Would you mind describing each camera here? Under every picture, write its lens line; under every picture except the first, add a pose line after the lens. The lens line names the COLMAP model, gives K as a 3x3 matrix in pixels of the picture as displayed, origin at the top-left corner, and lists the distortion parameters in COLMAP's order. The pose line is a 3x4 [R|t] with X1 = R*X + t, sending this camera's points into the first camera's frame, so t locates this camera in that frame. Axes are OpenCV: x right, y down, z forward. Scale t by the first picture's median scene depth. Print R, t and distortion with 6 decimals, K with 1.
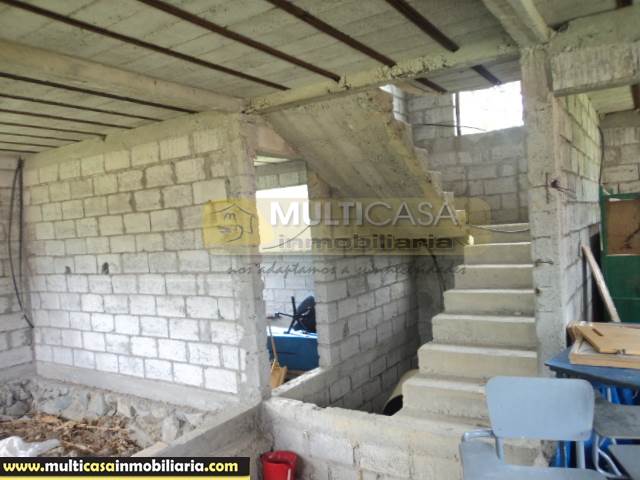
lens RADIAL K [[524.7, 0, 320.0], [0, 524.7, 240.0], [0, 0, 1]] dist [-0.001919, -0.000046]
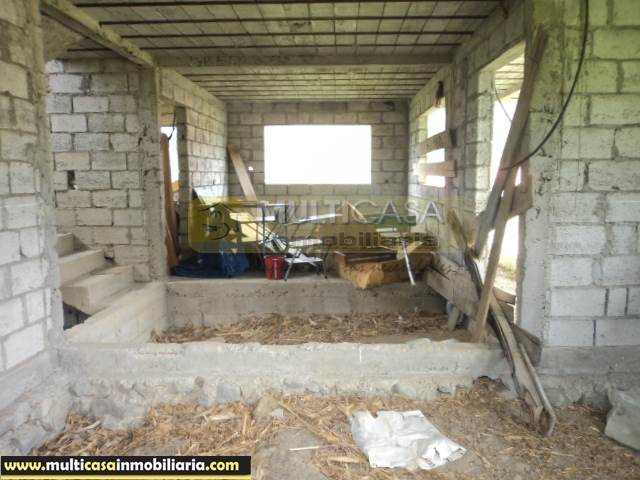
lens RADIAL K [[524.7, 0, 320.0], [0, 524.7, 240.0], [0, 0, 1]] dist [-0.001919, -0.000046]
pose [[-0.504582, -0.036311, 0.862600, -1.041520], [0.059752, 0.995251, 0.076847, 0.094301], [-0.861294, 0.090317, -0.500016, 1.020531]]
